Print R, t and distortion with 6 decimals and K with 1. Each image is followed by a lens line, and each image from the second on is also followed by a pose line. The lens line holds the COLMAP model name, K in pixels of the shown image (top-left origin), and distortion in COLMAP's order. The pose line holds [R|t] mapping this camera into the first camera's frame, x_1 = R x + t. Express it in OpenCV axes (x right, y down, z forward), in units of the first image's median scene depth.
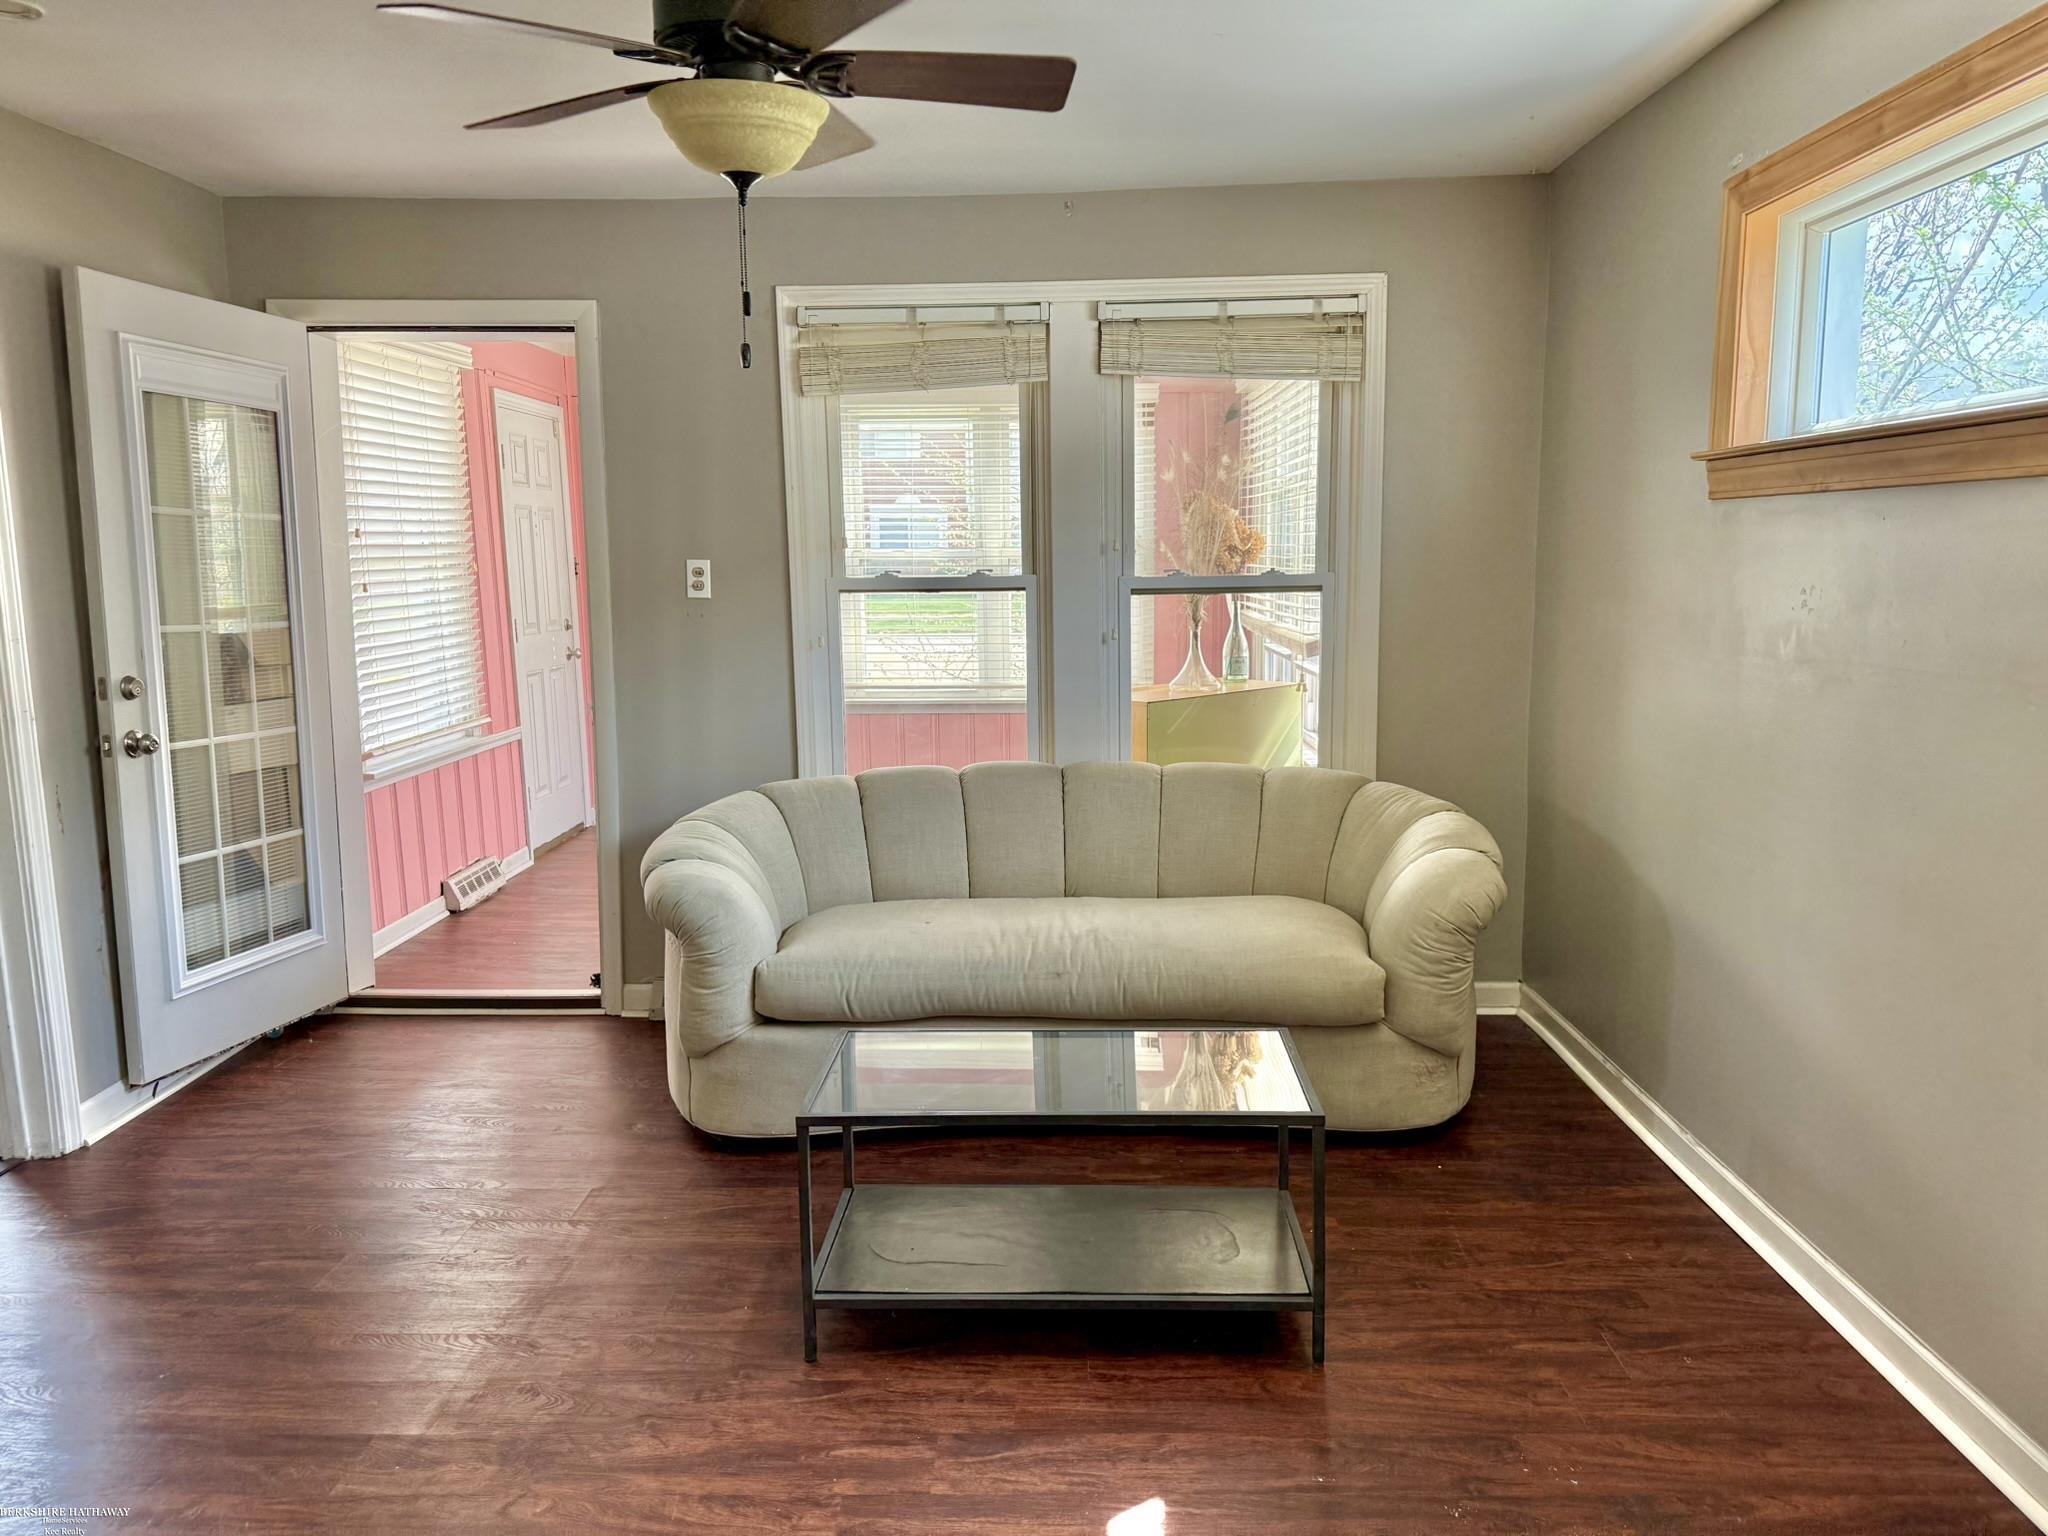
lens RADIAL K [[1460.8, 0, 1024.0], [0, 1460.8, 768.0], [0, 0, 1]] dist [0.201091, -0.209501]
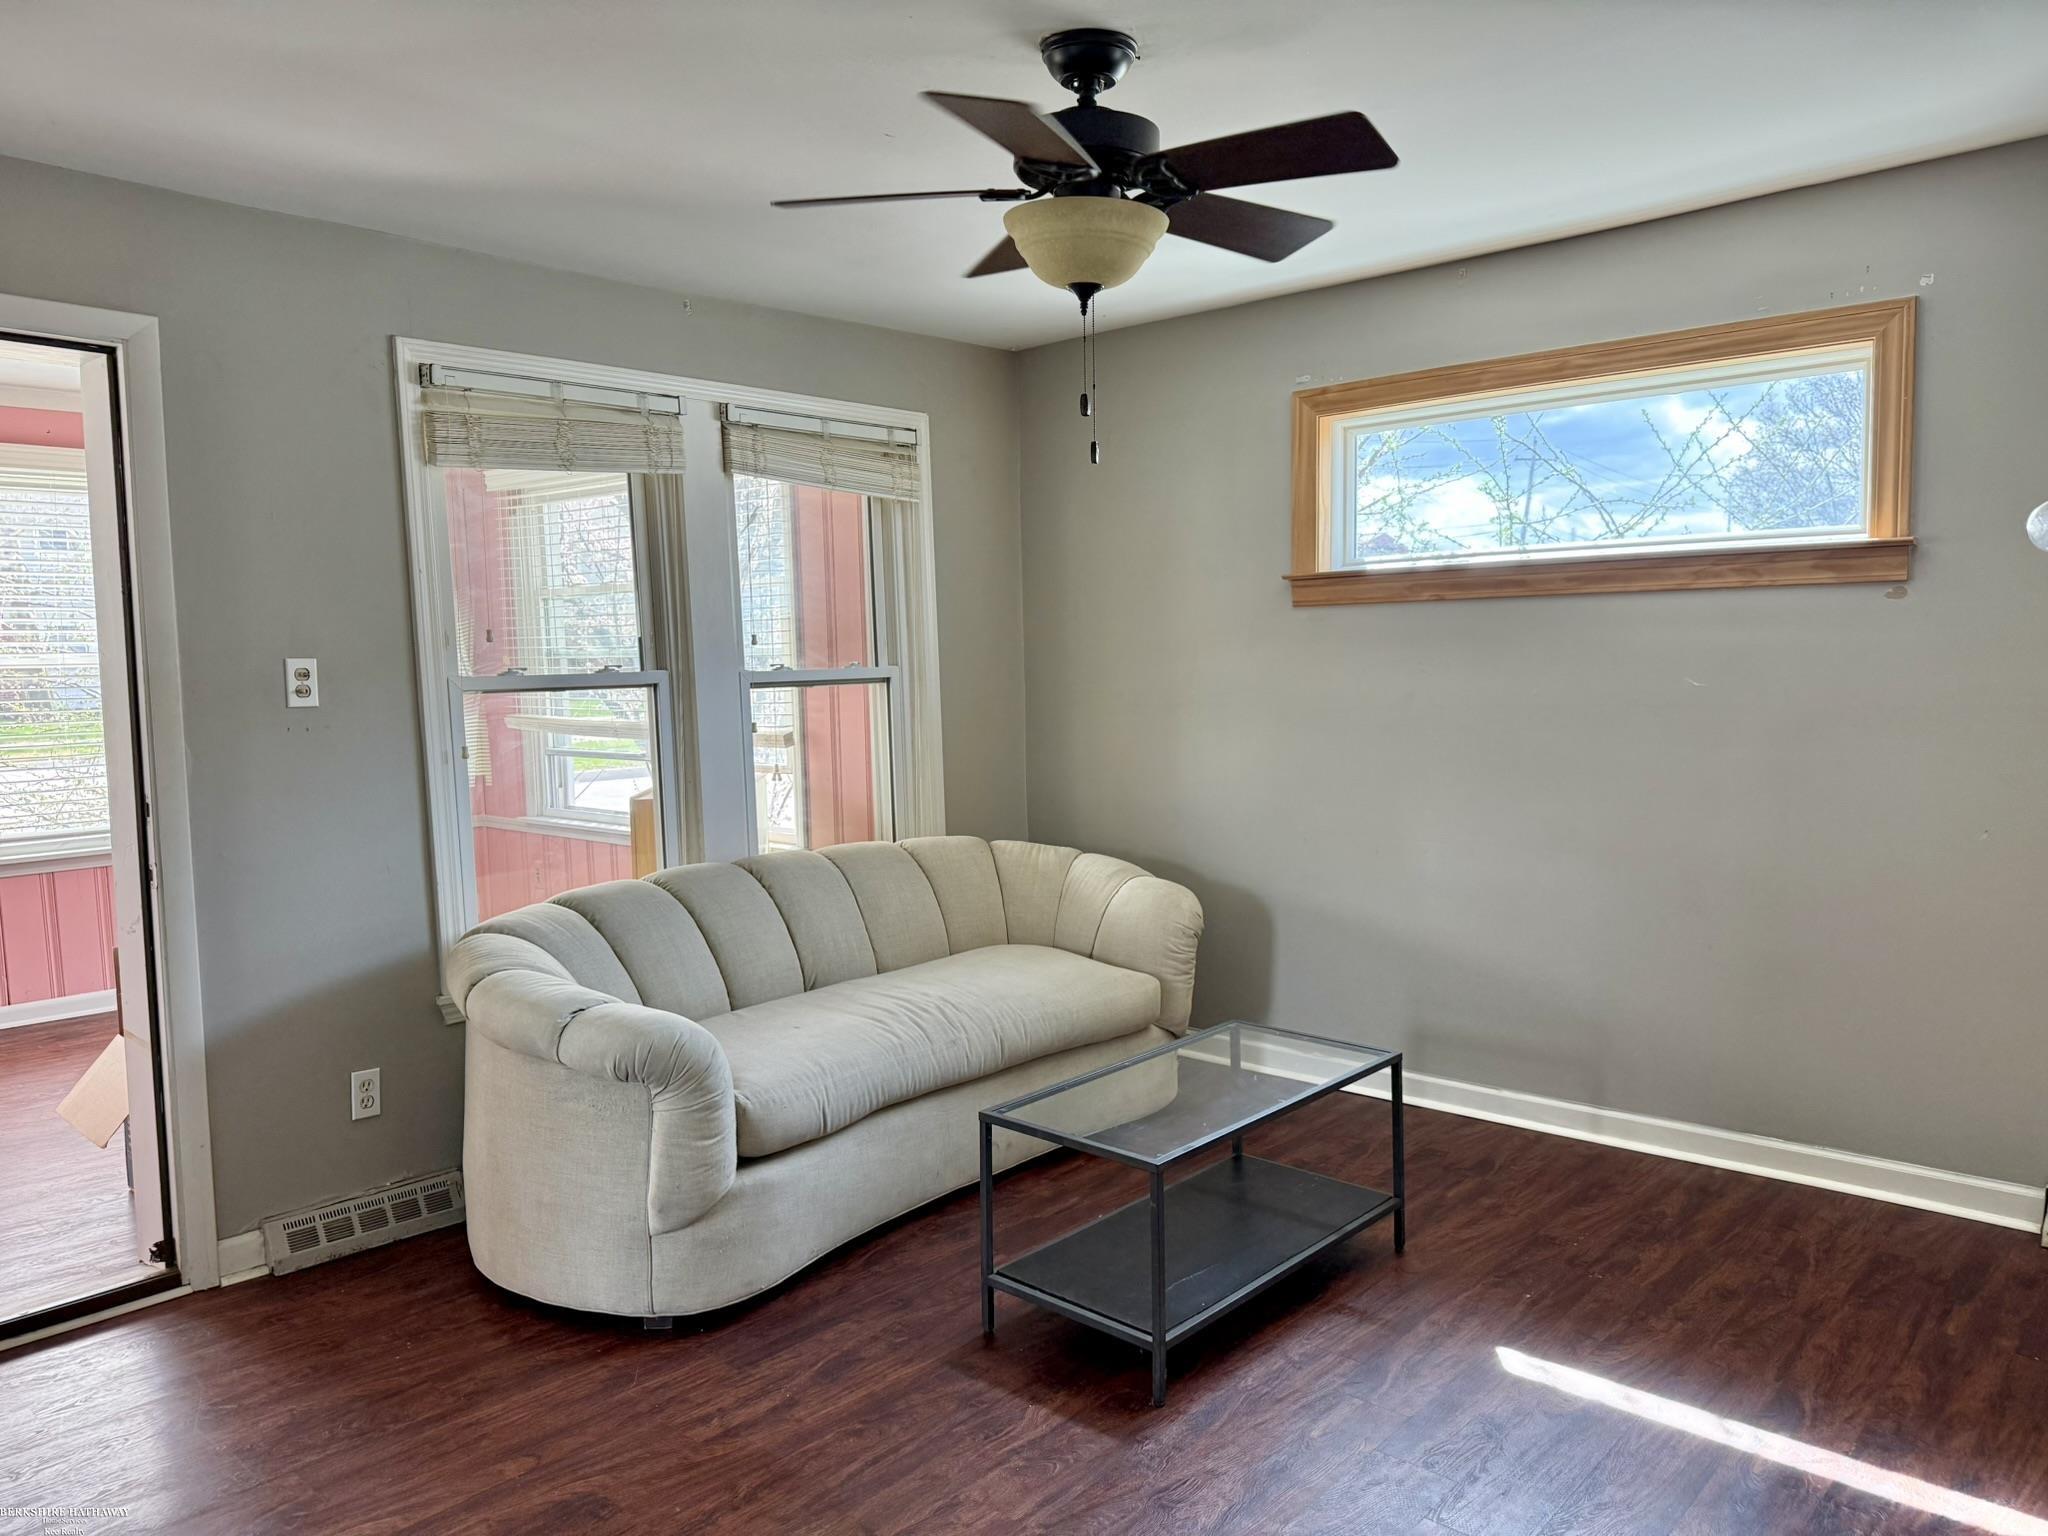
lens RADIAL K [[1466.6, 0, 1036.5], [0, 1466.6, 758.5], [0, 0, 1]] dist [0.128310, -0.181637]
pose [[0.649685, -0.059051, 0.757906, -0.589754], [0.126628, 0.991456, -0.031299, -0.015527], [-0.749583, 0.116306, 0.651612, 0.211313]]
